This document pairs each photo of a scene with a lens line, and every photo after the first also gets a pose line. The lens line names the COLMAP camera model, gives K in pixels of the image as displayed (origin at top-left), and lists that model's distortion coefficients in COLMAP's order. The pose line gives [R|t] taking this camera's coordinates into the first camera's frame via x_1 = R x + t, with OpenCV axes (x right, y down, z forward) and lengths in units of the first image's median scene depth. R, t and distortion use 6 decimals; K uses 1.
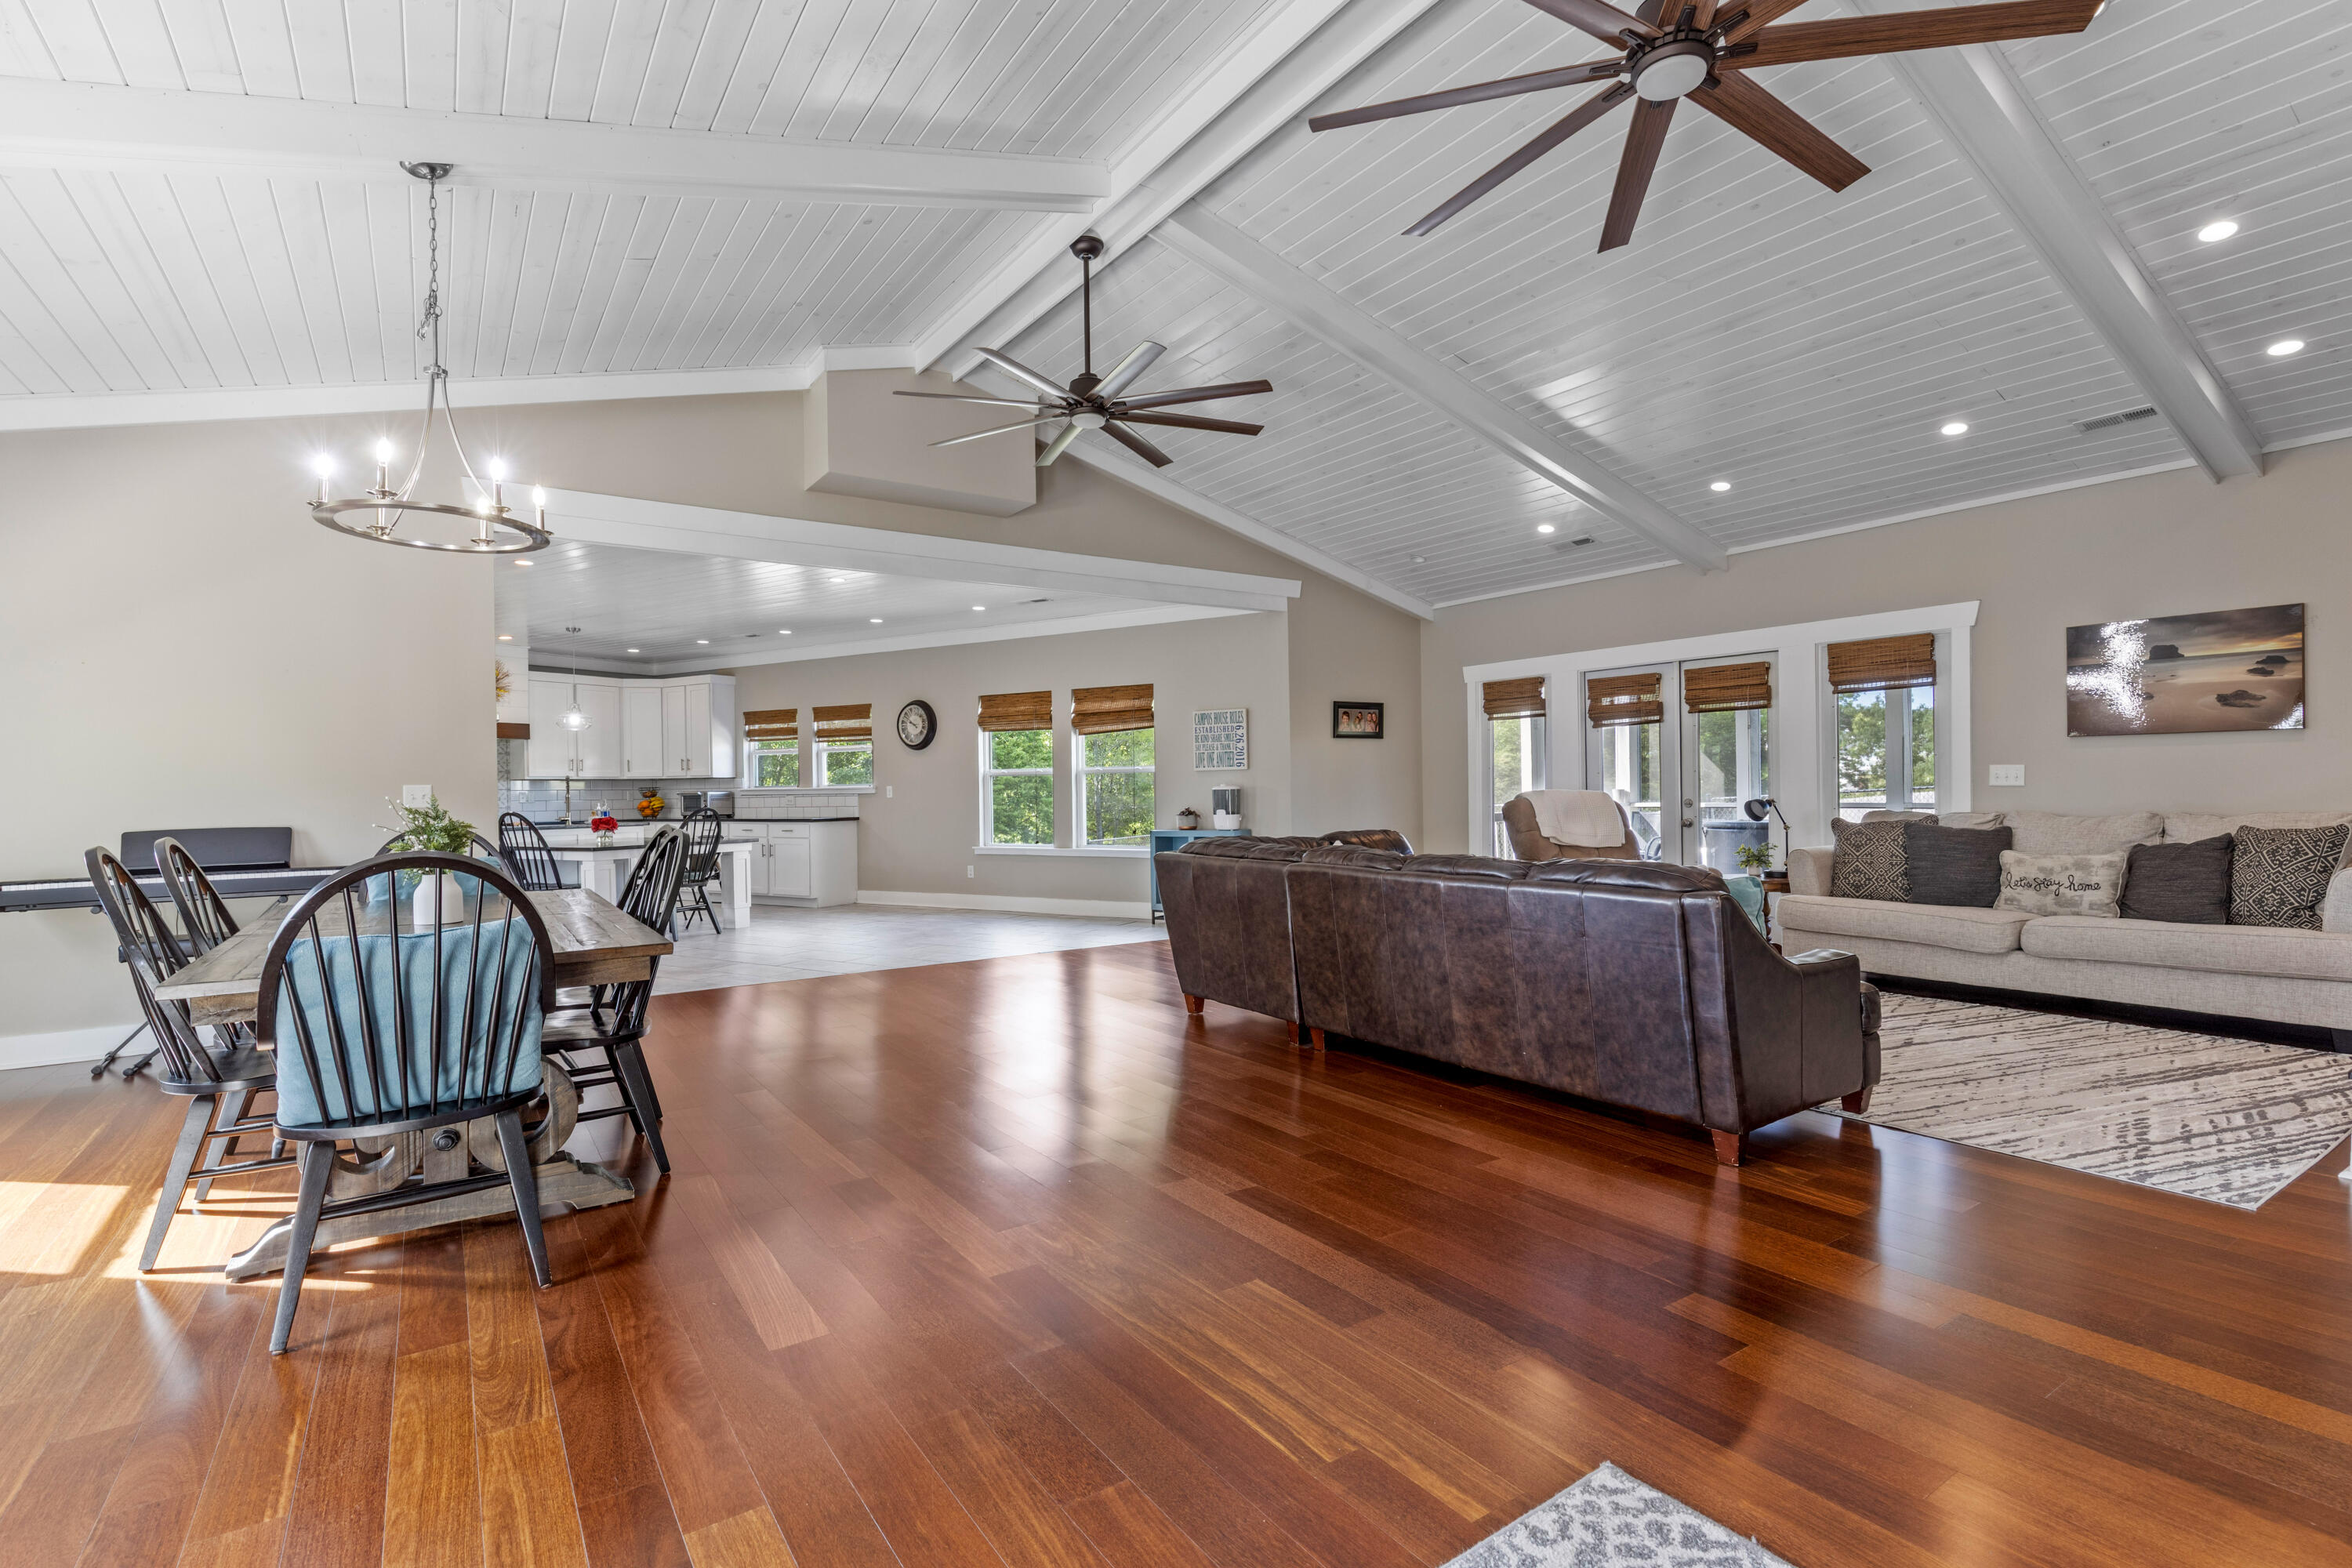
lens RADIAL K [[1116.1, 0, 1166.6], [0, 1116.1, 794.5], [0, 0, 1]] dist [0.004601, -0.000339]
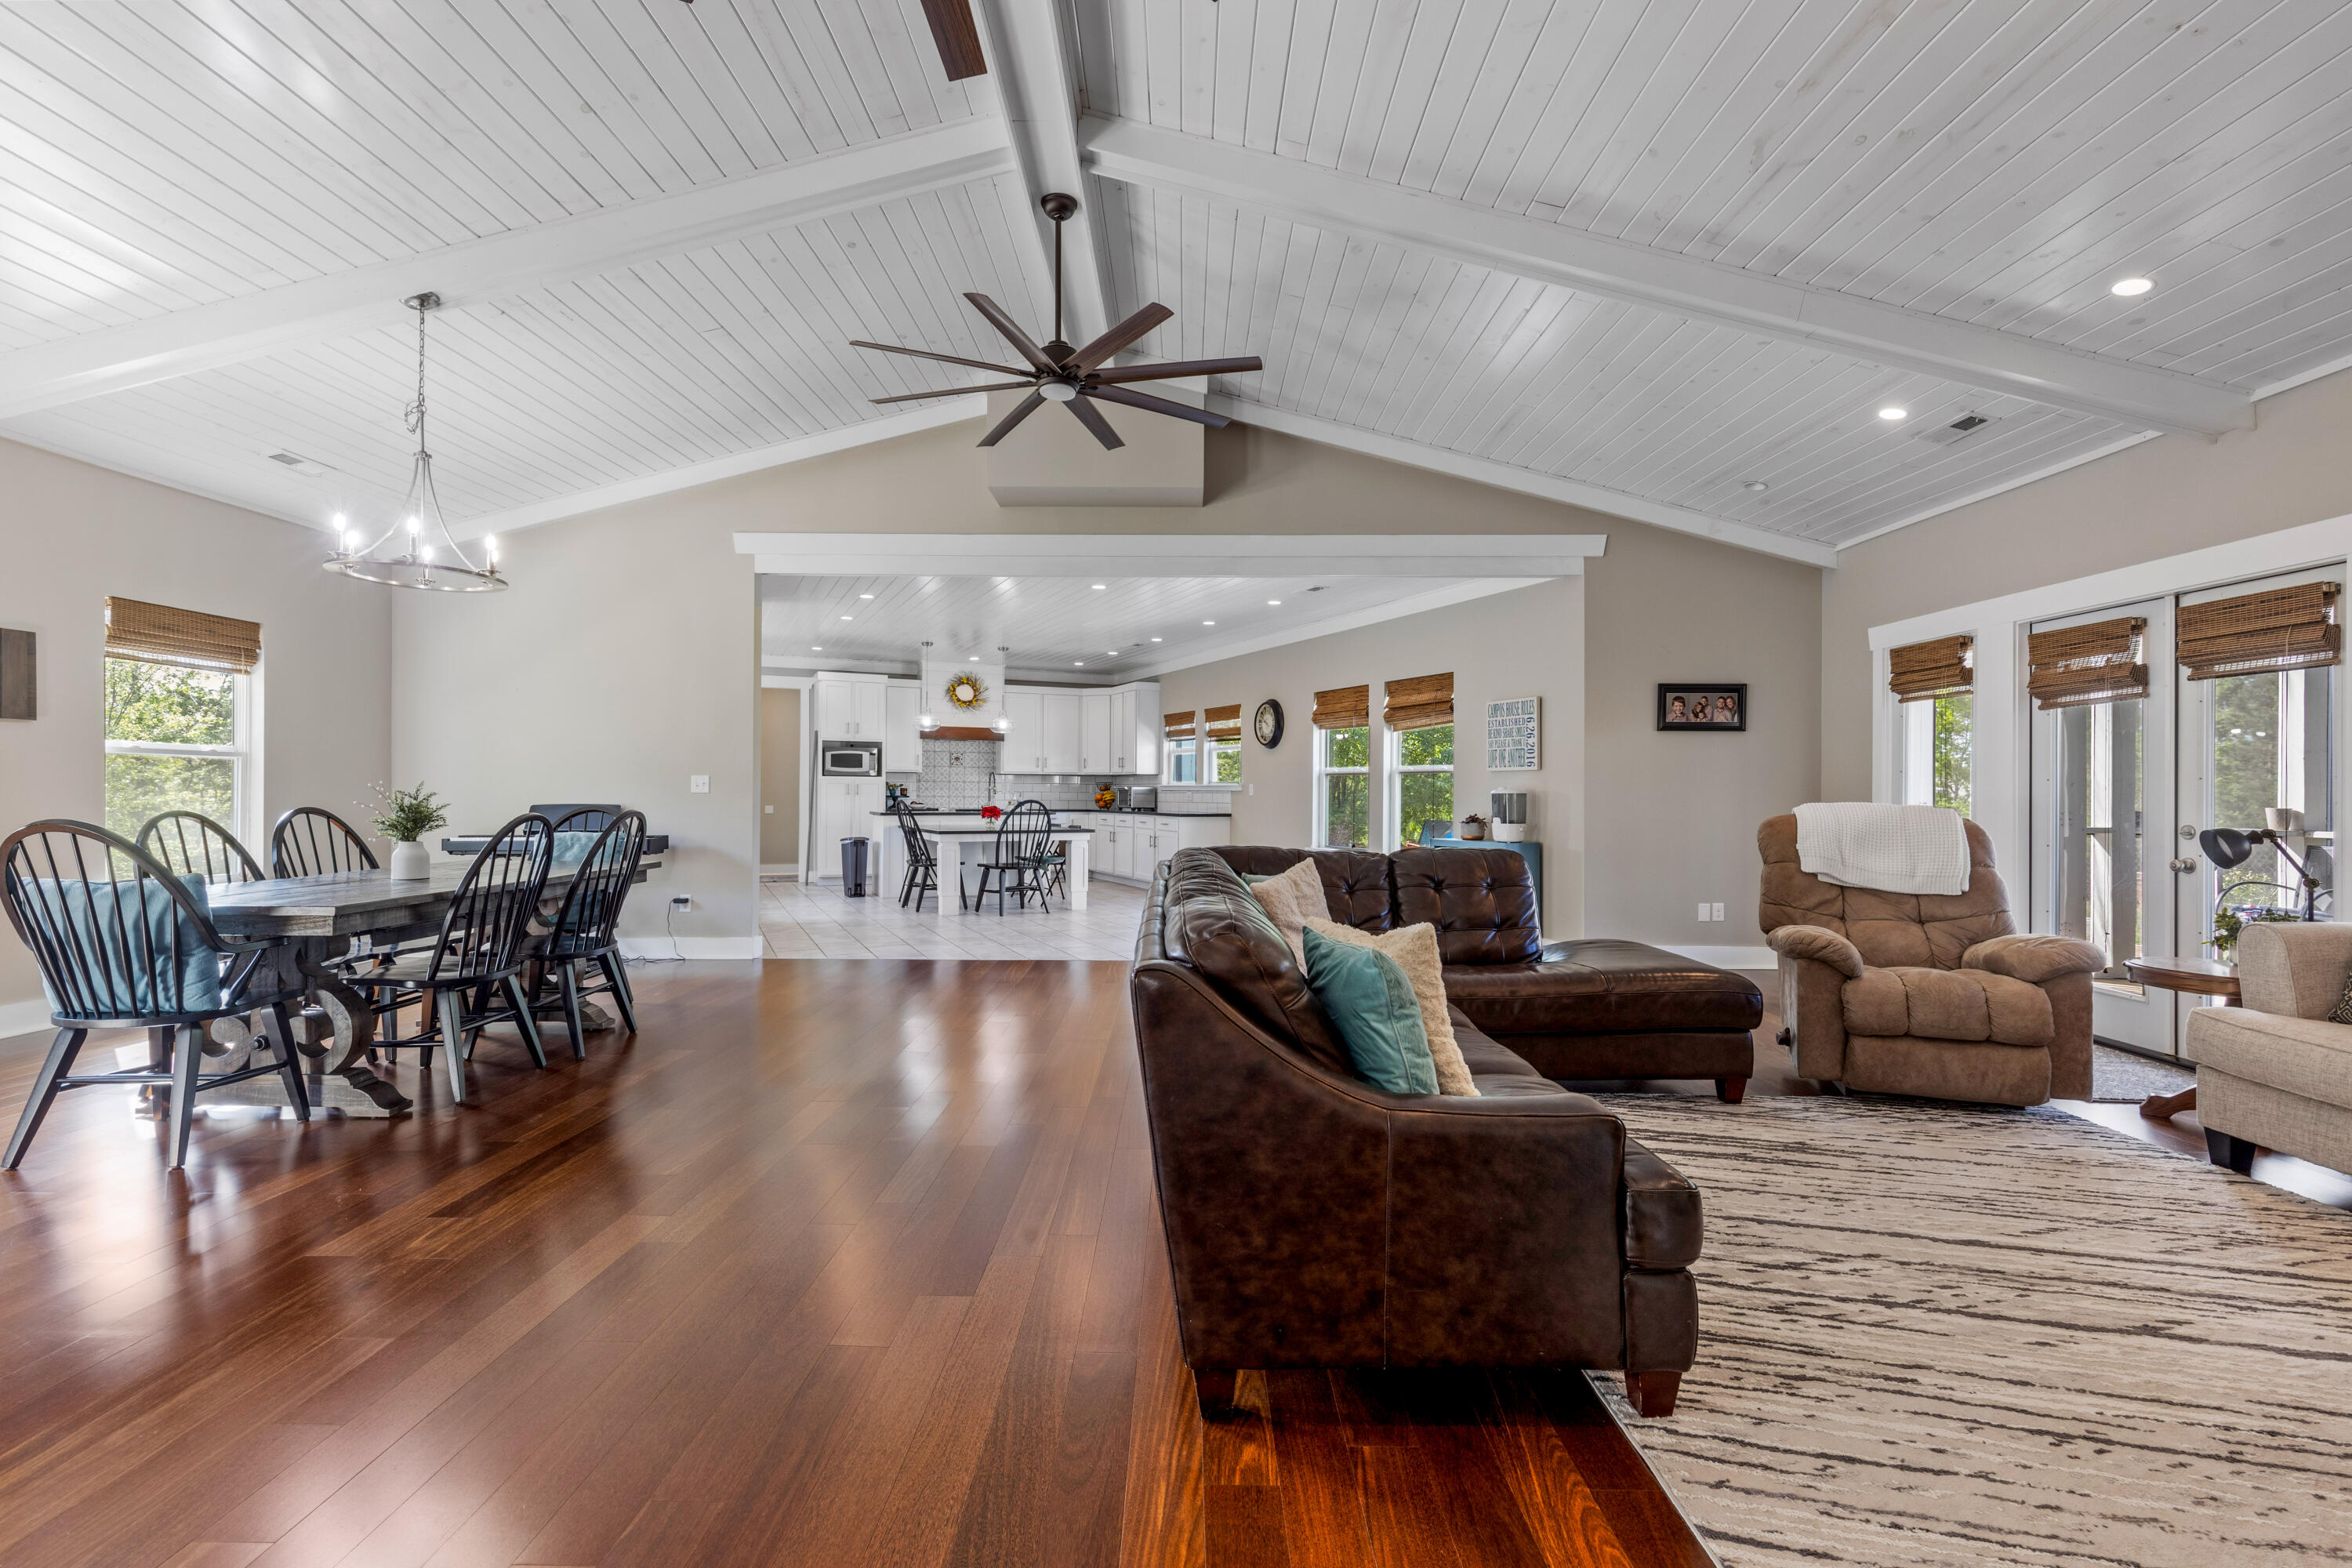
lens RADIAL K [[1075.1, 0, 1151.1], [0, 1075.1, 779.2], [0, 0, 1]] dist [0.011108, -0.000394]
pose [[0.814387, 0.013365, -0.580169, 0.297824], [-0.021404, 0.999746, -0.007014, -0.003824], [0.579928, 0.018130, 0.814466, 0.180429]]
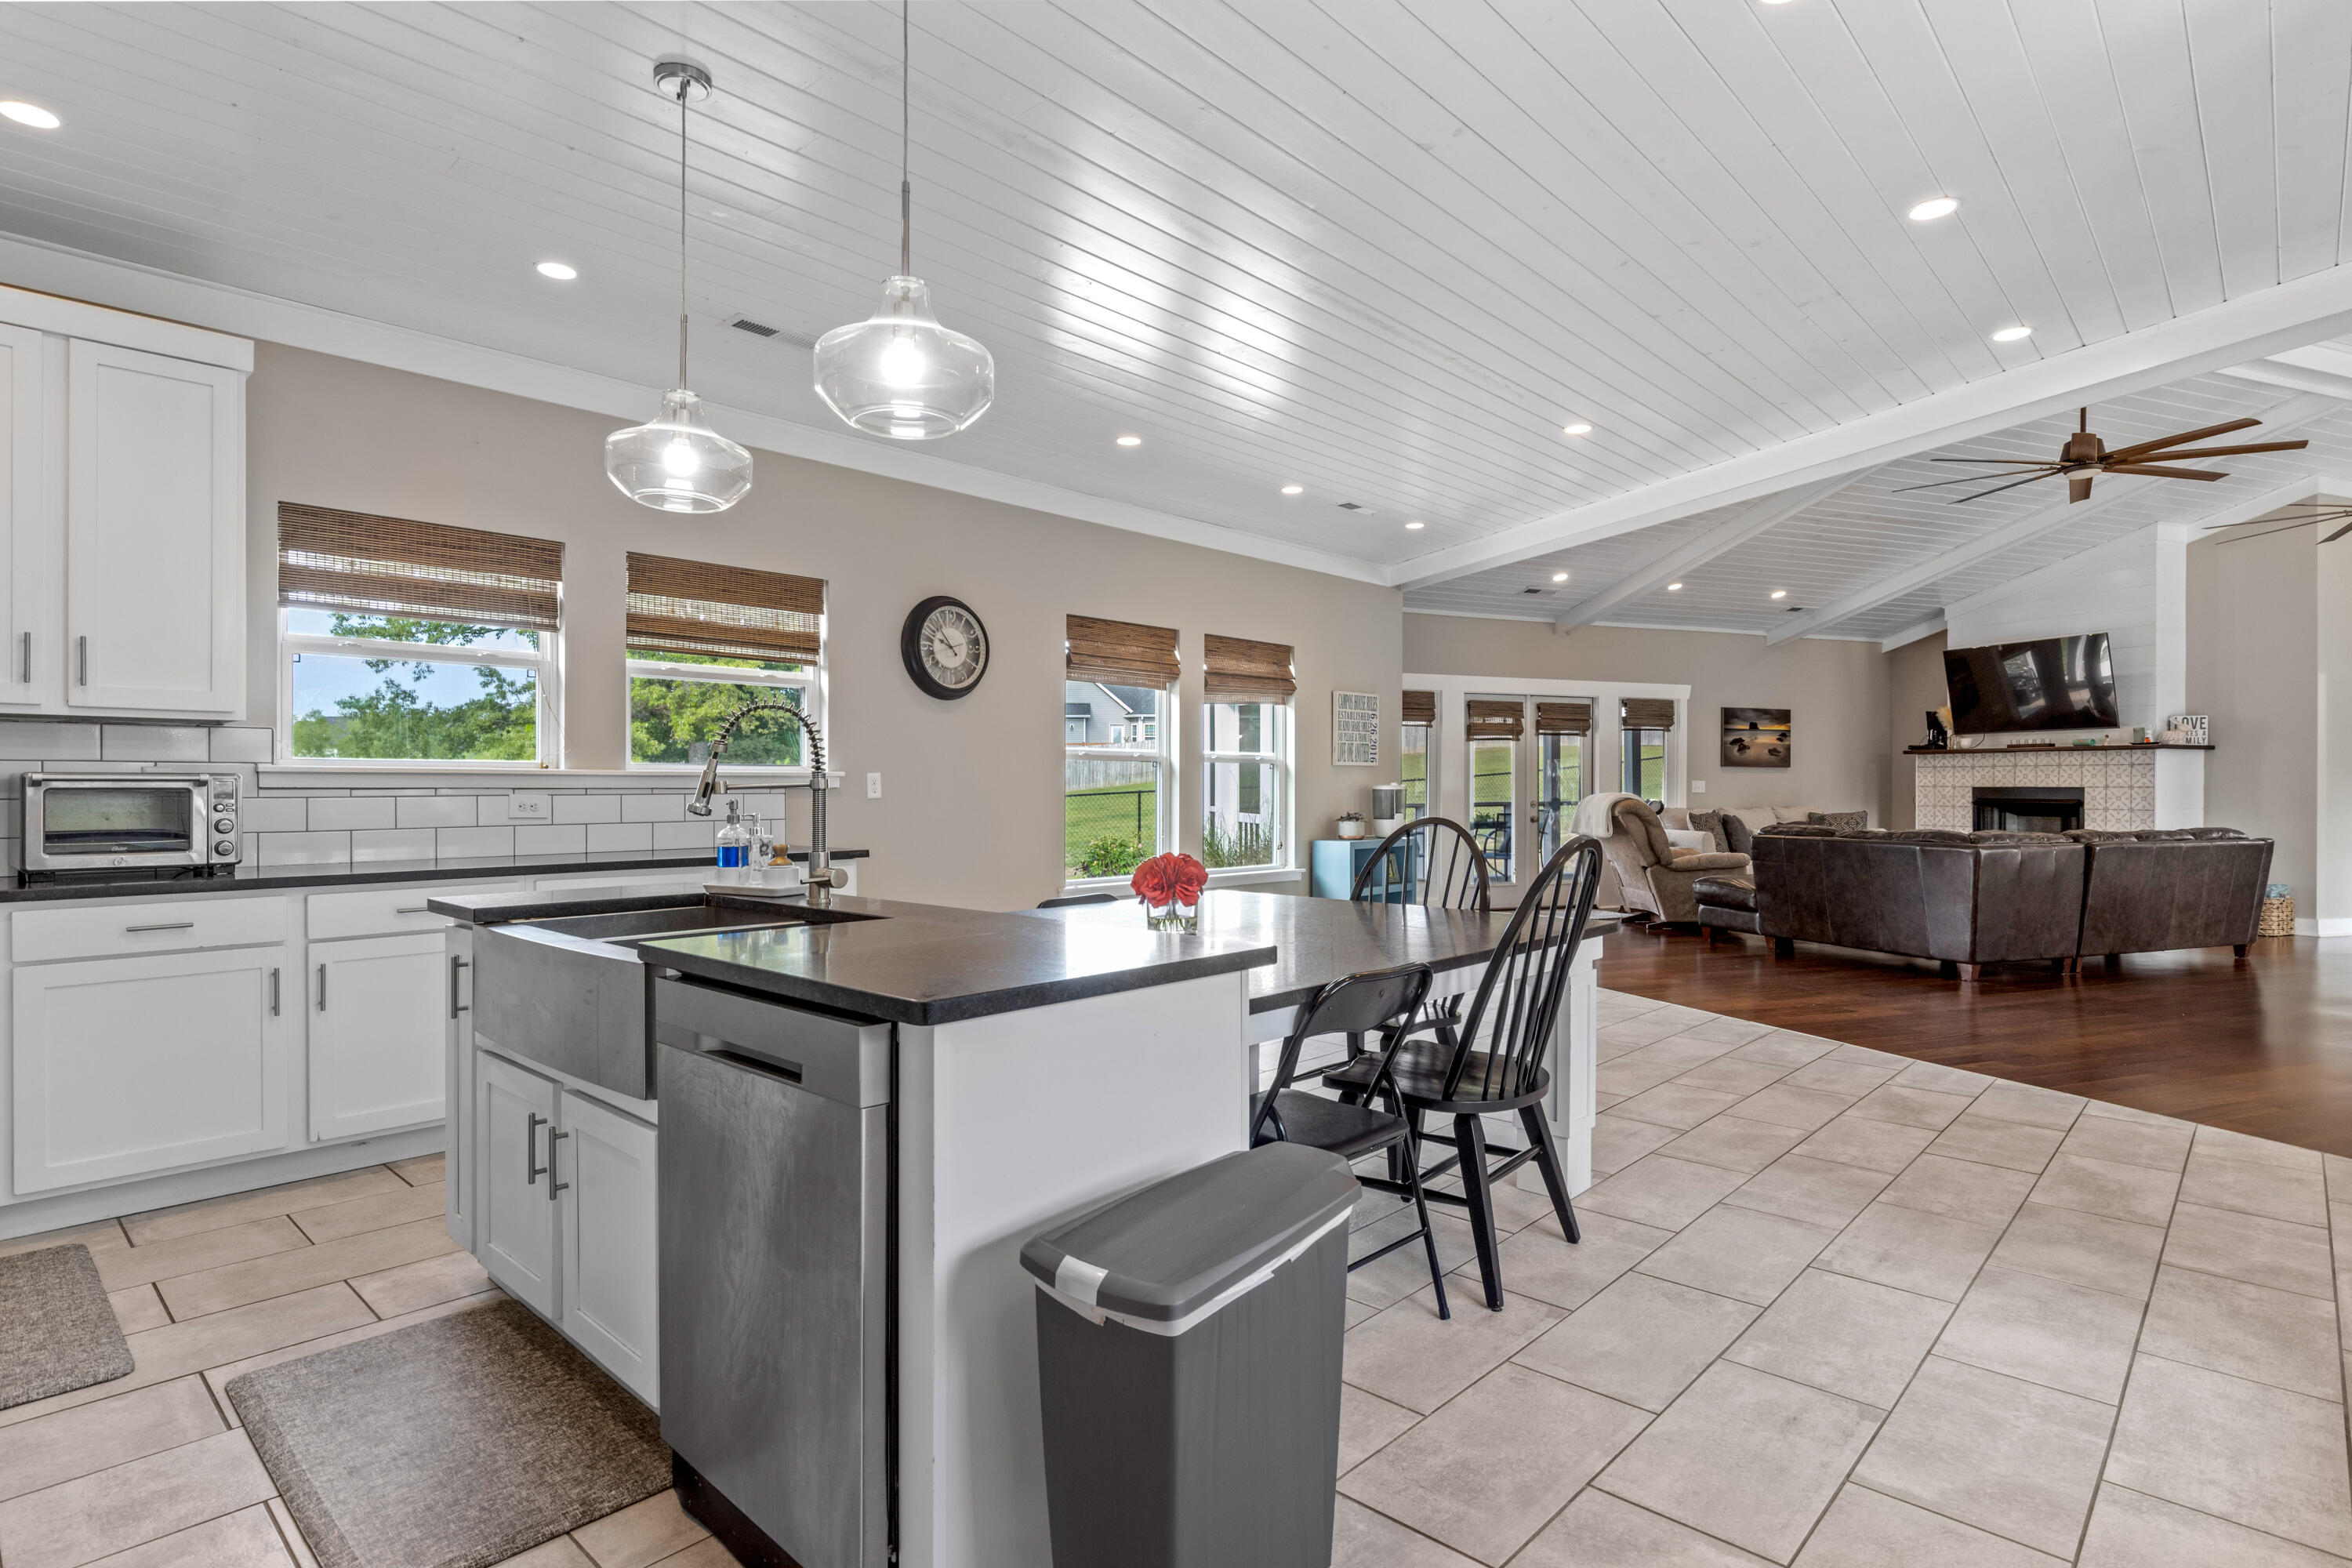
lens RADIAL K [[1179.1, 0, 1175.5], [0, 1179.1, 811.1], [0, 0, 1]] dist [-0.004951, -0.000353]
pose [[0.217000, -0.004696, 0.976160, -0.829335], [0.001654, 0.999989, 0.004442, 0.007665], [-0.976170, 0.000651, 0.217006, 0.941847]]
